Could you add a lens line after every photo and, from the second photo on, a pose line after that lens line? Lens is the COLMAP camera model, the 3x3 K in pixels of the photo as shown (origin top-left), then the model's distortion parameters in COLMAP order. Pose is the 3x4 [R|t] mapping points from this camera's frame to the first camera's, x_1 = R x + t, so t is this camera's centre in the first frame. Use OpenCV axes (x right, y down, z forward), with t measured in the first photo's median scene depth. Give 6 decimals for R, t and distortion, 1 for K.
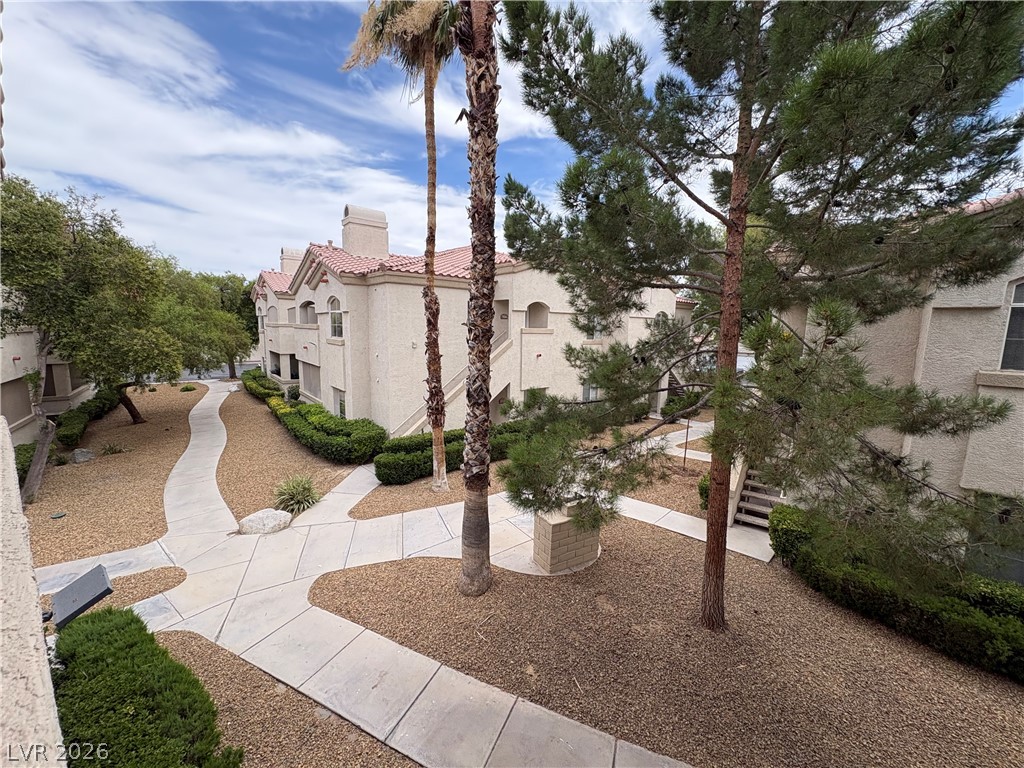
lens RADIAL K [[408.4, 0, 511.6], [0, 408.4, 384.1], [0, 0, 1]] dist [0.001010, 0.000304]
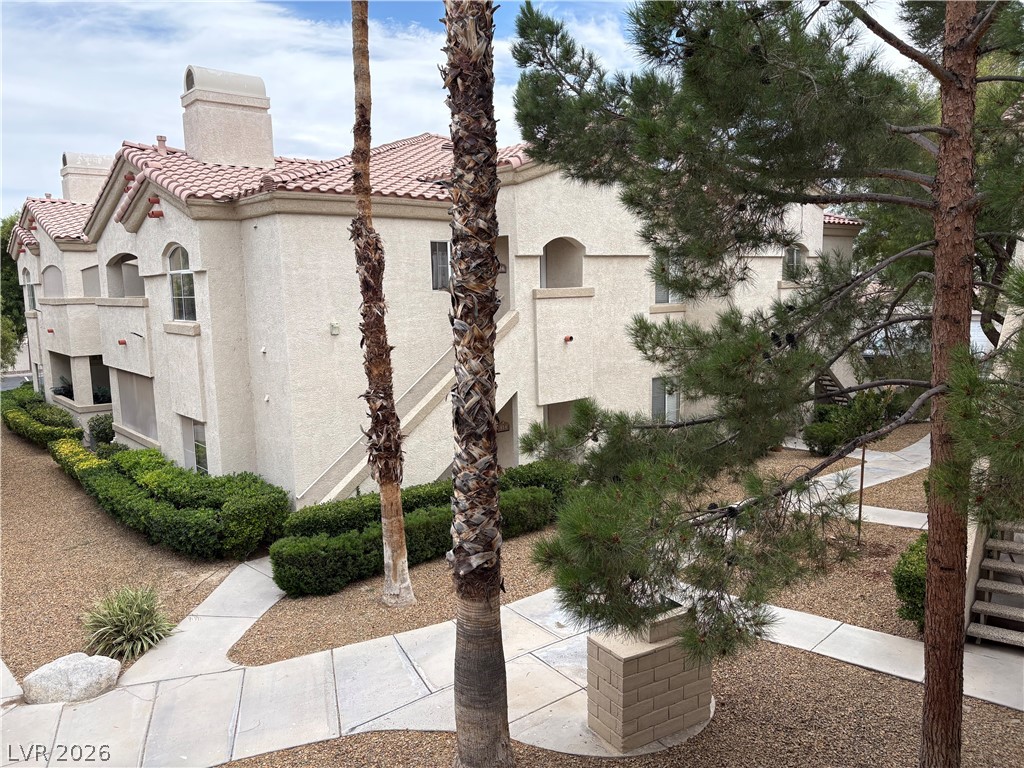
lens RADIAL K [[780.1, 0, 503.5], [0, 780.1, 392.0], [0, 0, 1]] dist [0.048769, -0.049441]
pose [[0.999030, -0.043826, -0.004374, -0.039286], [0.043812, 0.999035, -0.003213, -0.003740], [0.004511, 0.003019, 0.999985, -0.017079]]
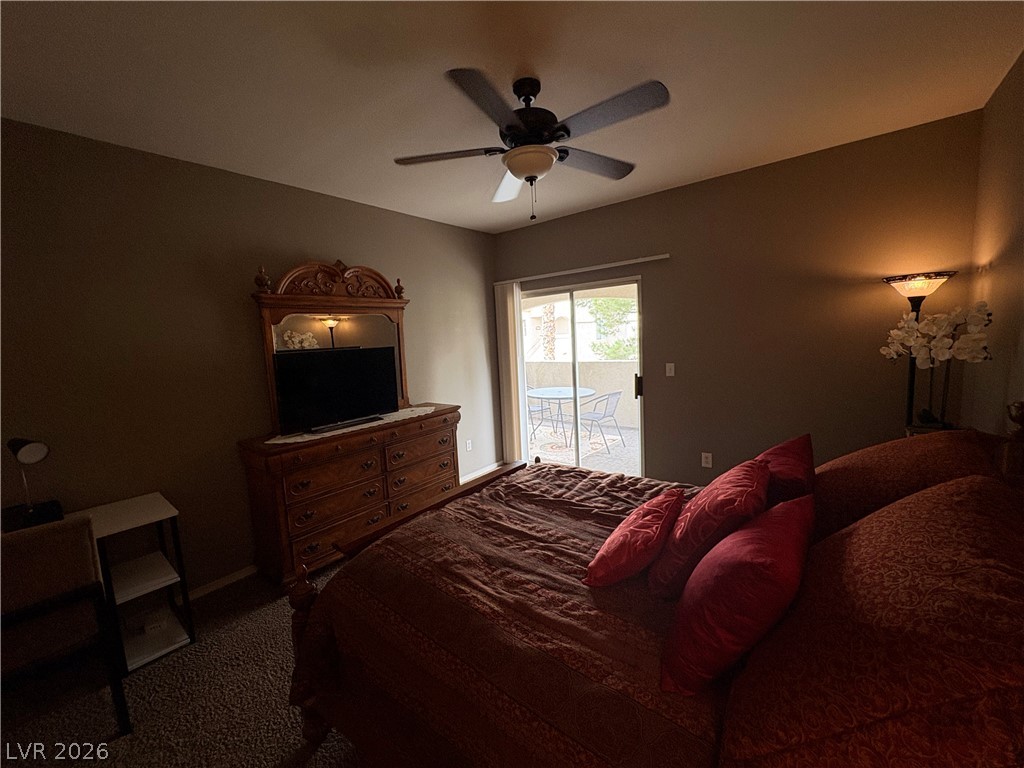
lens RADIAL K [[408.4, 0, 513.1], [0, 408.4, 382.7], [0, 0, 1]] dist [0.001010, 0.000304]
pose [[0.997439, -0.070860, -0.009750, -0.243064], [0.070603, 0.997202, -0.024582, 0.118533], [0.011464, 0.023830, 0.999650, -0.961320]]
